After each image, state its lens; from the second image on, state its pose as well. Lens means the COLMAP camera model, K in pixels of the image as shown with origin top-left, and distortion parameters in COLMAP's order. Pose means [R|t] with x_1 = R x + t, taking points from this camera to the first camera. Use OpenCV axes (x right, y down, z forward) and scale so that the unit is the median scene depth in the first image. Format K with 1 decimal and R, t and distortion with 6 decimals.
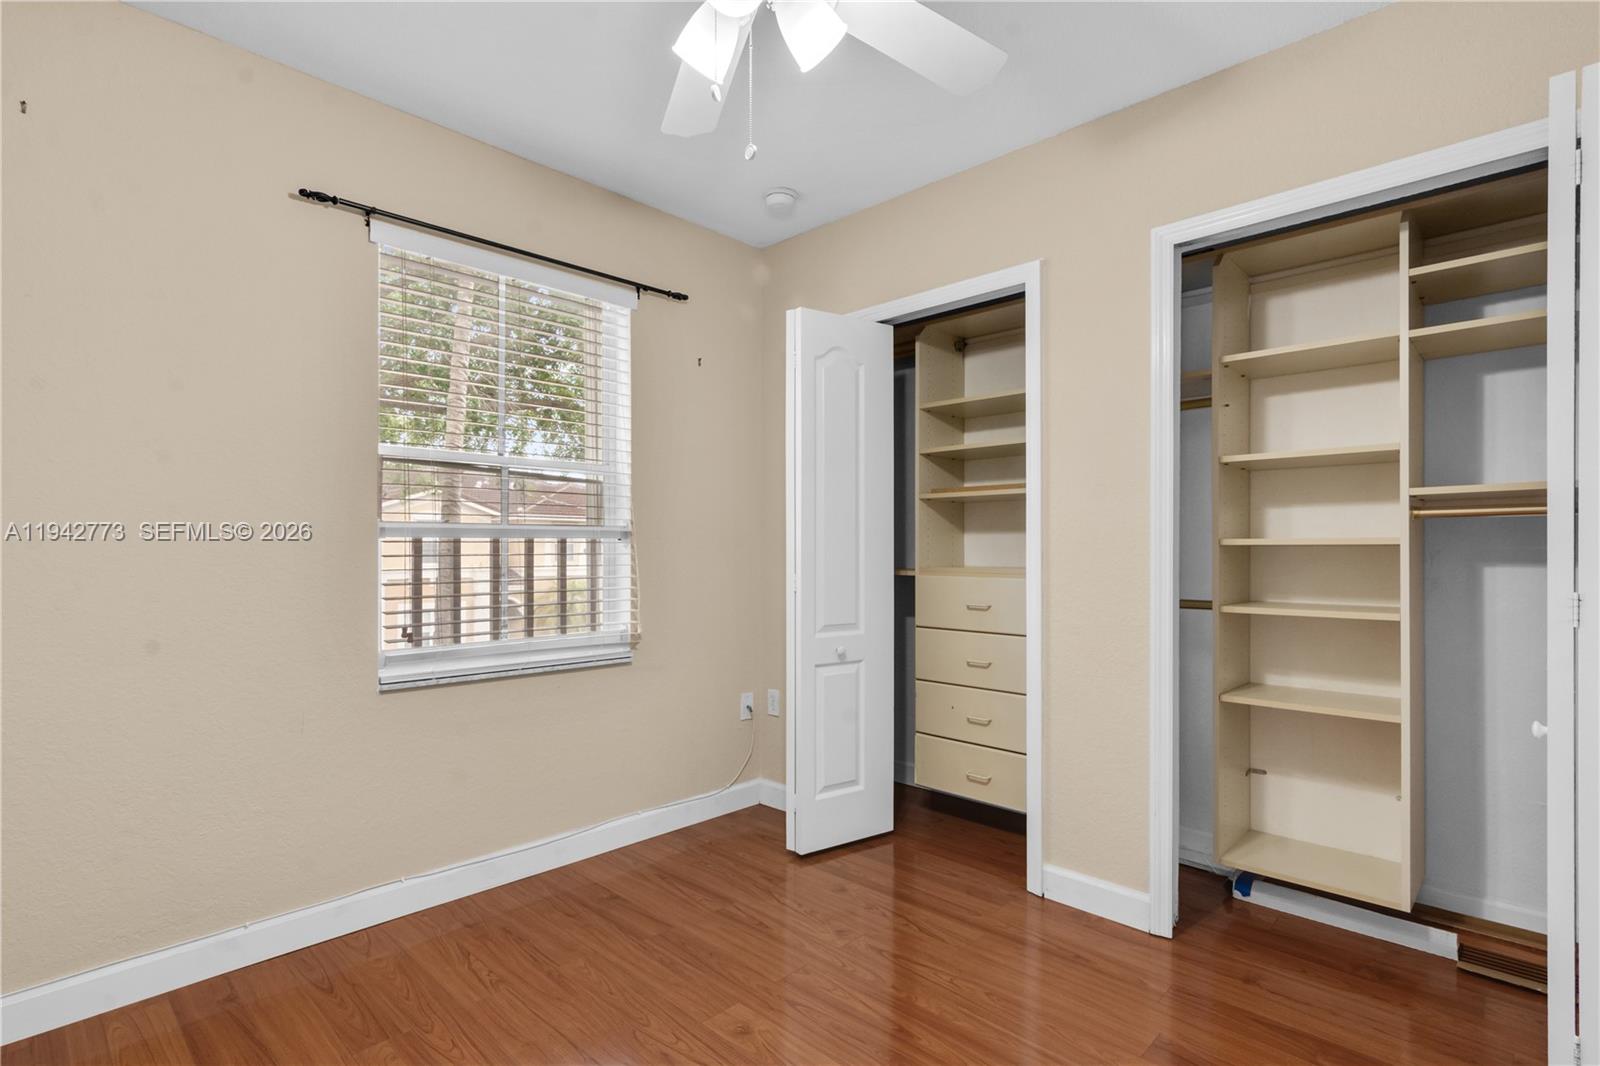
lens RADIAL K [[775.2, 0, 785.2], [0, 775.2, 525.1], [0, 0, 1]] dist [-0.002155, 0.000352]
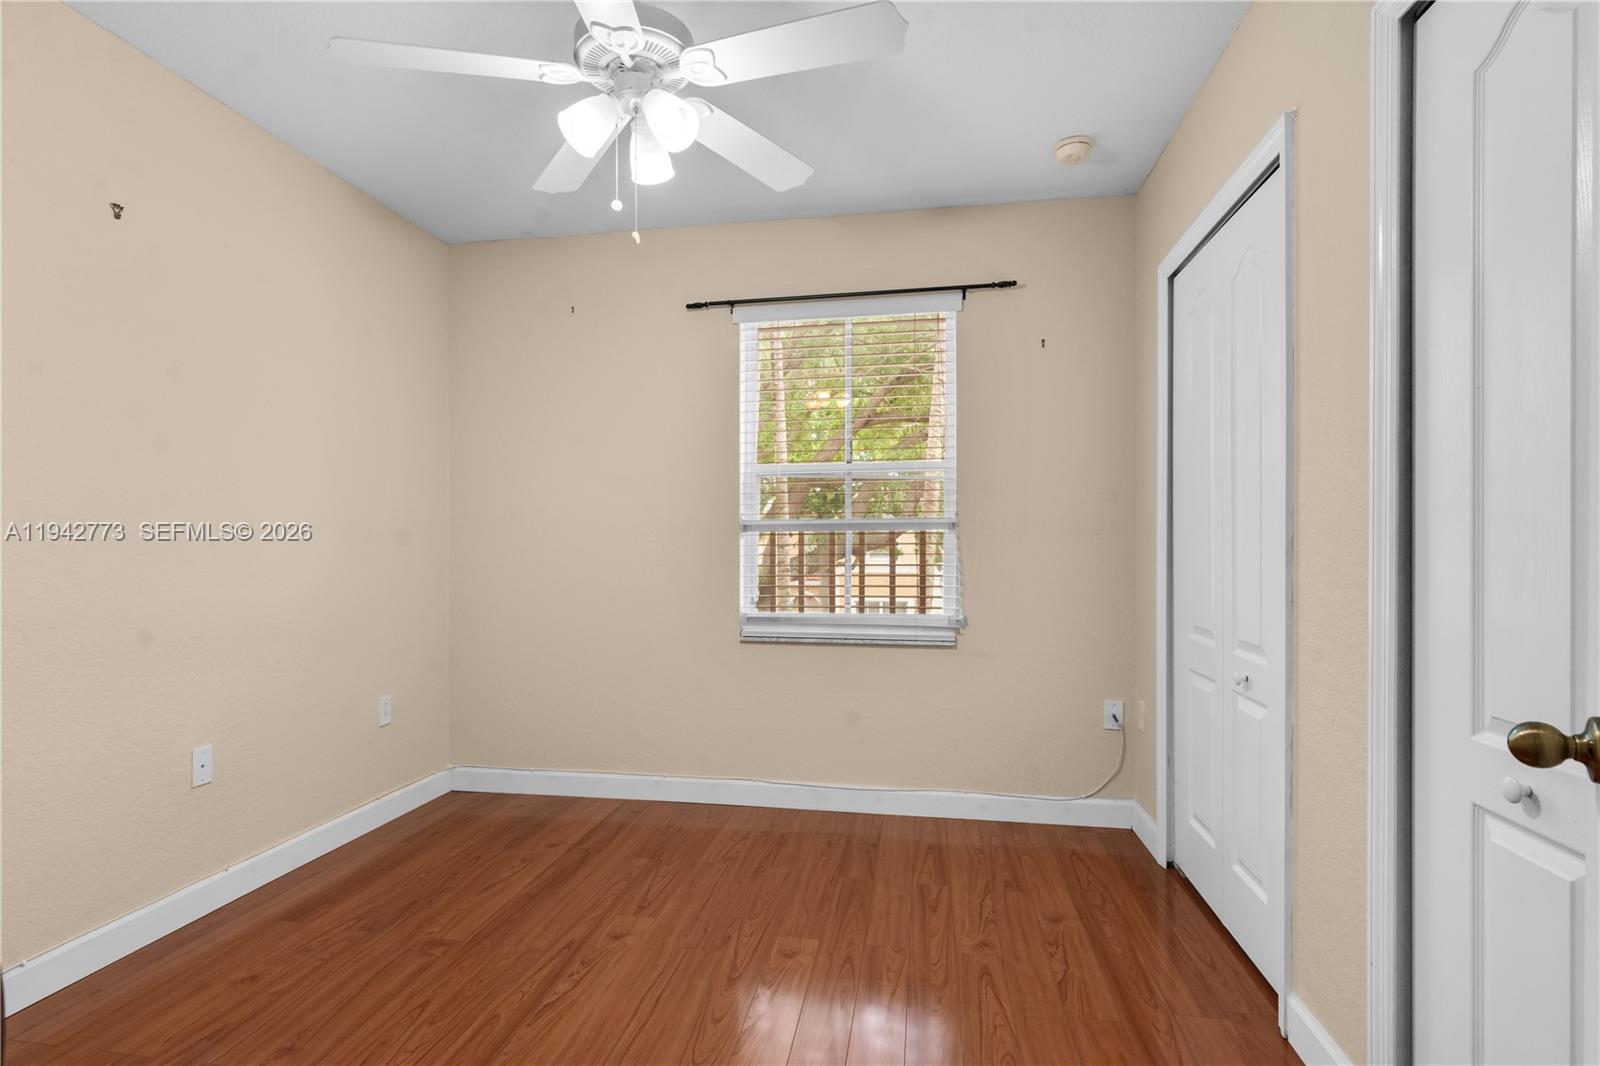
lens RADIAL K [[796.5, 0, 791.9], [0, 796.5, 515.7], [0, 0, 1]] dist [0.001600, 0.000689]
pose [[0.566432, -0.029849, -0.823568, 0.581793], [0.028860, 0.999449, -0.016375, 0.010401], [0.823603, -0.014492, 0.566981, 0.206825]]
